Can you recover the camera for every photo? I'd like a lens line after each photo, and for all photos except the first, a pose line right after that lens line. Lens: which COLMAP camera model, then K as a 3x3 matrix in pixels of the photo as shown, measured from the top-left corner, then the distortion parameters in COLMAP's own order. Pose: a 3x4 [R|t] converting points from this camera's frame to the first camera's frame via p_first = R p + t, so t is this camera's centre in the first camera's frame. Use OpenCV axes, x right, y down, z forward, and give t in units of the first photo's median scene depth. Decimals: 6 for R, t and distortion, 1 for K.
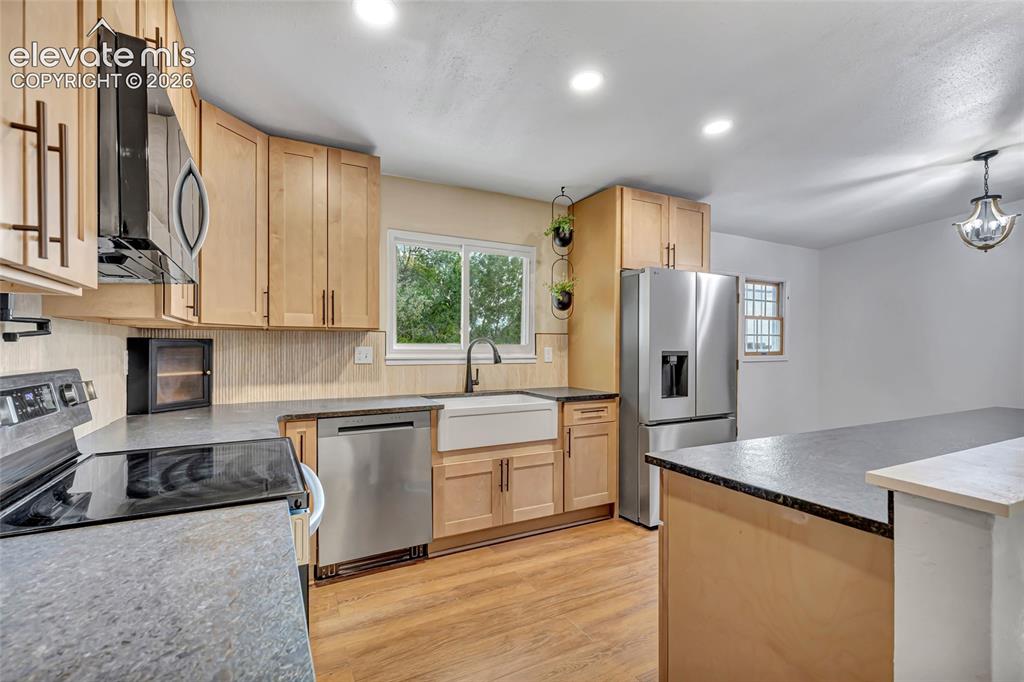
lens RADIAL K [[461.7, 0, 513.2], [0, 461.7, 346.6], [0, 0, 1]] dist [0.001152, 0.000185]
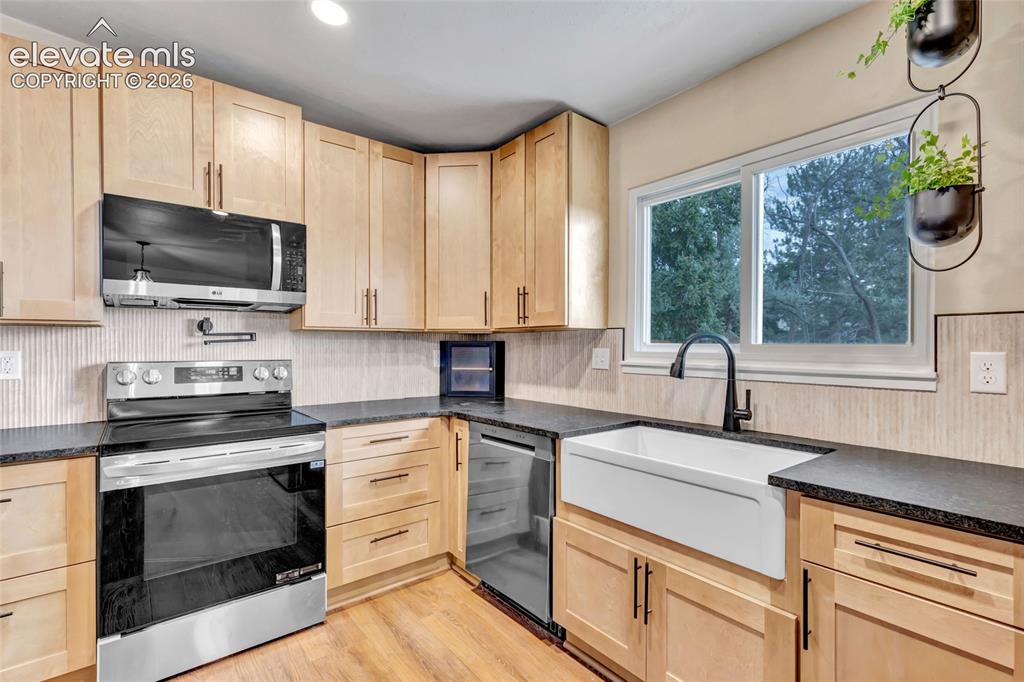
lens RADIAL K [[461.7, 0, 515.7], [0, 461.7, 347.0], [0, 0, 1]] dist [0.001152, 0.000185]
pose [[0.185233, -0.002063, -0.982692, 0.422627], [-0.003219, 0.999991, -0.002706, 0.001194], [0.982689, 0.003664, 0.185225, 0.674056]]
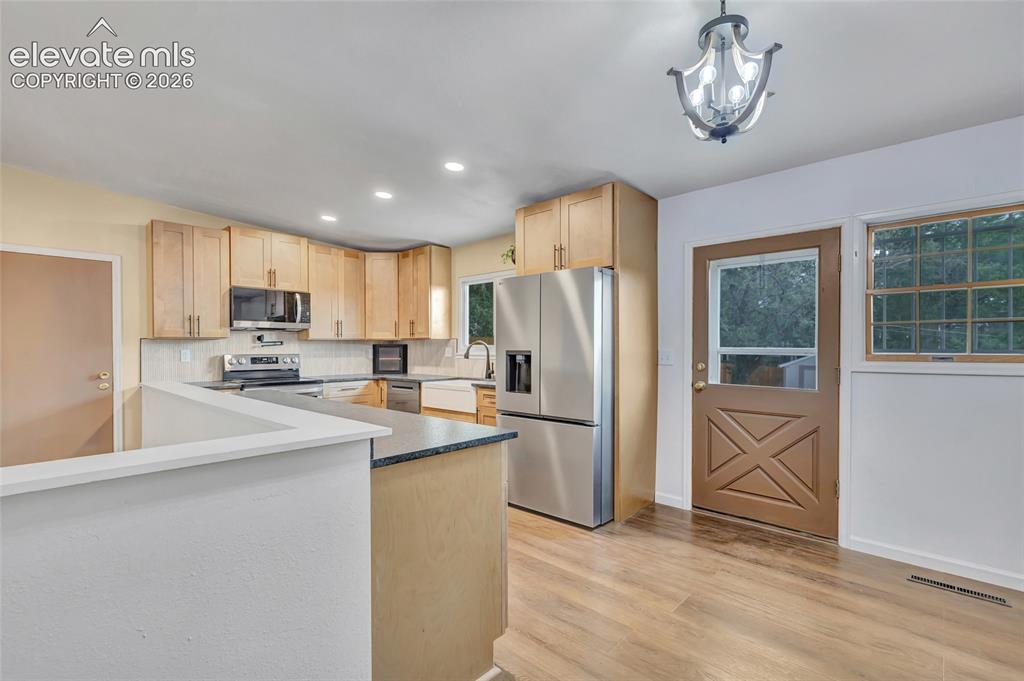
lens RADIAL K [[461.7, 0, 515.7], [0, 461.7, 349.3], [0, 0, 1]] dist [0.001152, 0.000185]
pose [[0.323979, -0.000334, -0.946064, 1.380540], [0.002465, 0.999997, 0.000491, 0.006112], [0.946061, -0.002491, 0.323978, 0.640165]]
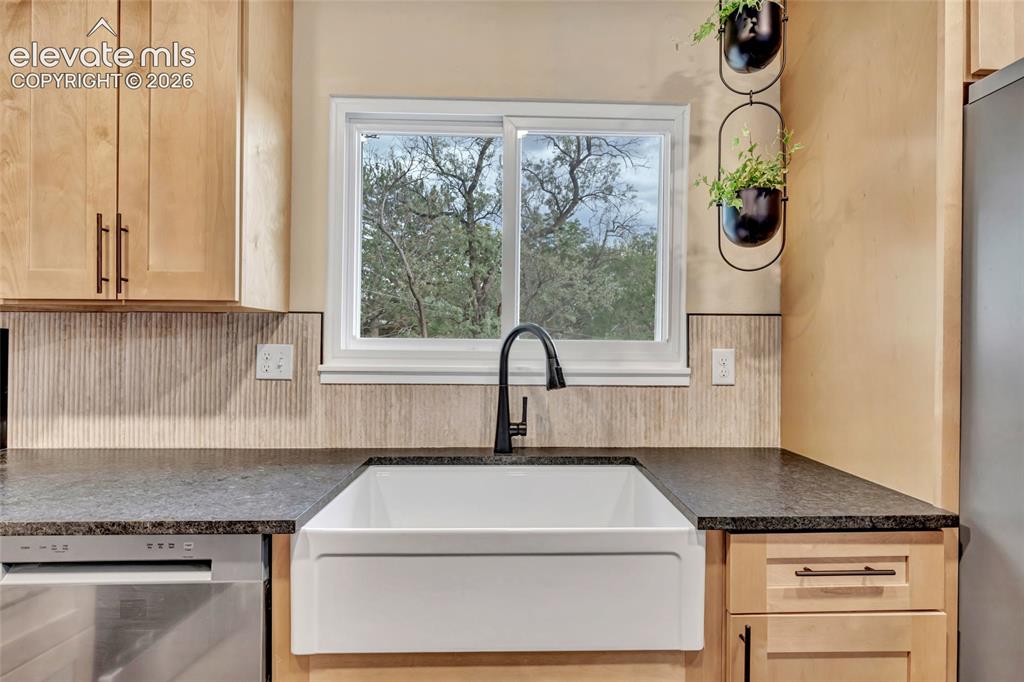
lens RADIAL K [[484.5, 0, 514.6], [0, 484.5, 341.6], [0, 0, 1]] dist [-0.004064, -0.002230]
pose [[0.891212, 0.001480, -0.453584, 0.123691], [-0.004506, 0.999974, -0.005591, -0.000362], [0.453564, 0.007027, 0.891196, 0.633402]]
